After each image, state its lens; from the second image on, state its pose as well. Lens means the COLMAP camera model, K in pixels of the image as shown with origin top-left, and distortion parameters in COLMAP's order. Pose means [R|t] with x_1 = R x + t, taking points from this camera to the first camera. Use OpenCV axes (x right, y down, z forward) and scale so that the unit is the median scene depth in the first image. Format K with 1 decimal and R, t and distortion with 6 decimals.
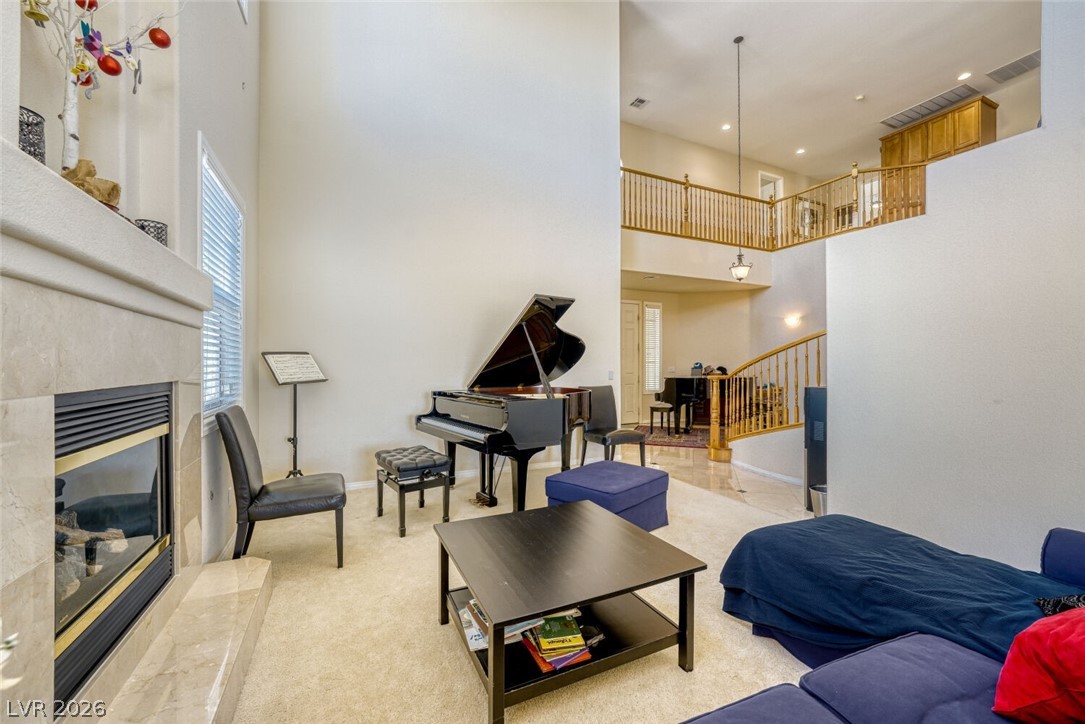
lens RADIAL K [[428.9, 0, 548.5], [0, 428.9, 363.1], [0, 0, 1]] dist [-0.001121, -0.000329]
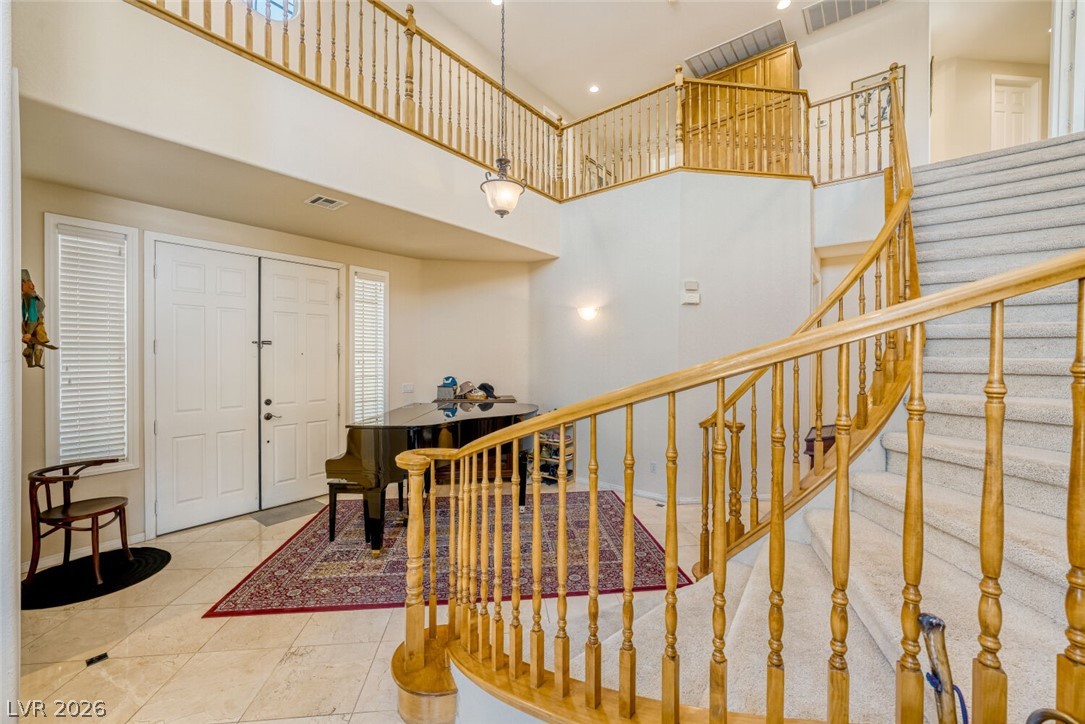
lens RADIAL K [[406.8, 0, 538.5], [0, 406.8, 359.2], [0, 0, 1]] dist [-0.013783, -0.000125]
pose [[0.904760, 0.004632, 0.425897, 0.242797], [-0.003589, 0.999988, -0.003250, -0.026957], [-0.425907, 0.001412, 0.904766, 0.481808]]
